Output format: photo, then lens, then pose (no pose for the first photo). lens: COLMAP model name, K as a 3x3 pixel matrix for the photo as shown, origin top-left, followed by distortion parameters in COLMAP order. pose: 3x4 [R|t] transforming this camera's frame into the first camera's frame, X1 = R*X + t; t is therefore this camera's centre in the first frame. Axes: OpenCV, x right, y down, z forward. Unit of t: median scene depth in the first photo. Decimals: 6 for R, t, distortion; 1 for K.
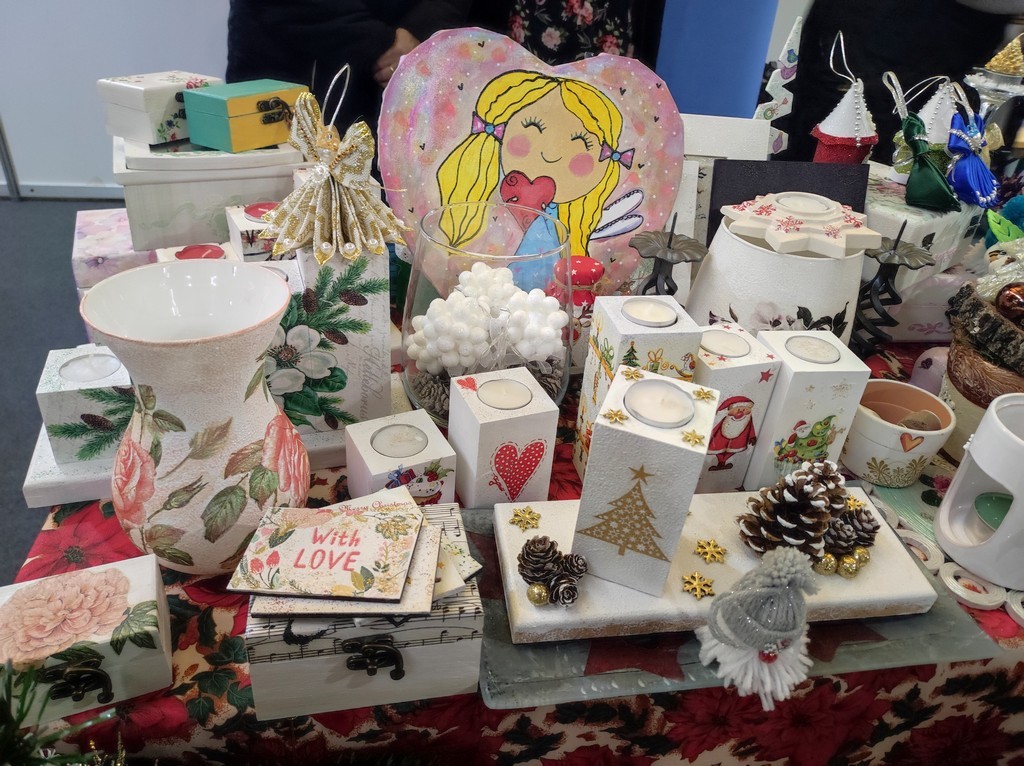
lens RADIAL K [[764.3, 0, 512.0], [0, 764.3, 383.0], [0, 0, 1]] dist [0.049861, -0.002686]
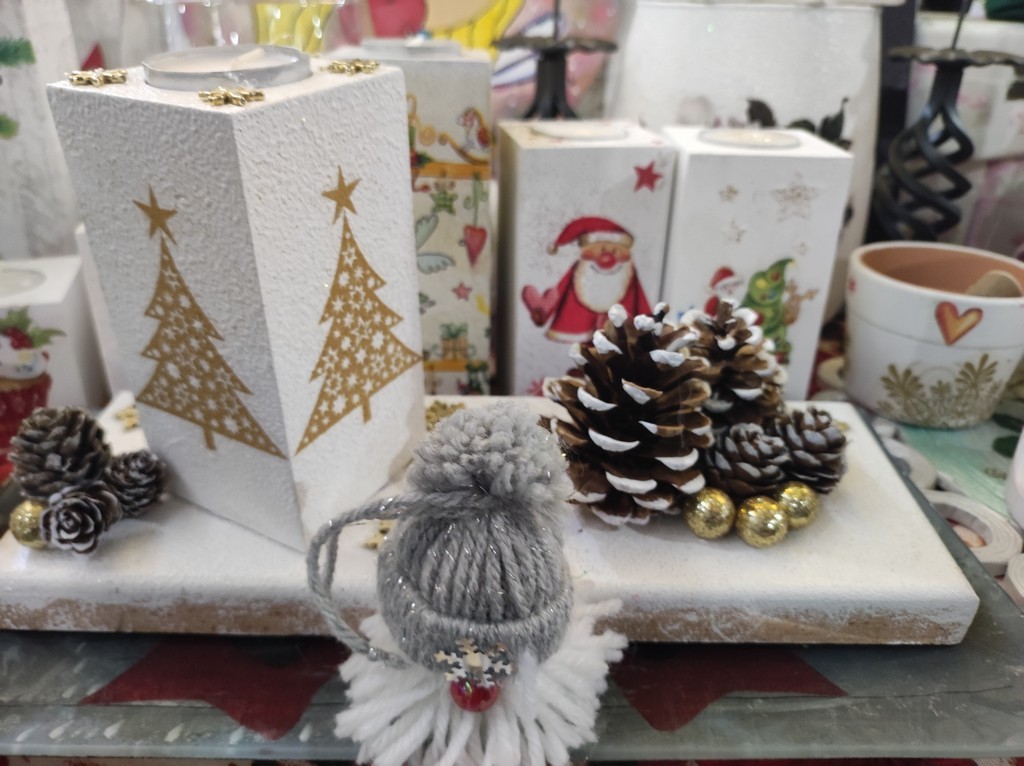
lens RADIAL K [[775.2, 0, 512.0], [0, 775.2, 383.0], [0, 0, 1]] dist [-0.006593, -0.006089]
pose [[0.983550, 0.017053, -0.179832, 0.370827], [-0.037210, 0.993310, -0.109317, 0.211202], [0.176765, 0.114210, 0.977604, 0.530369]]
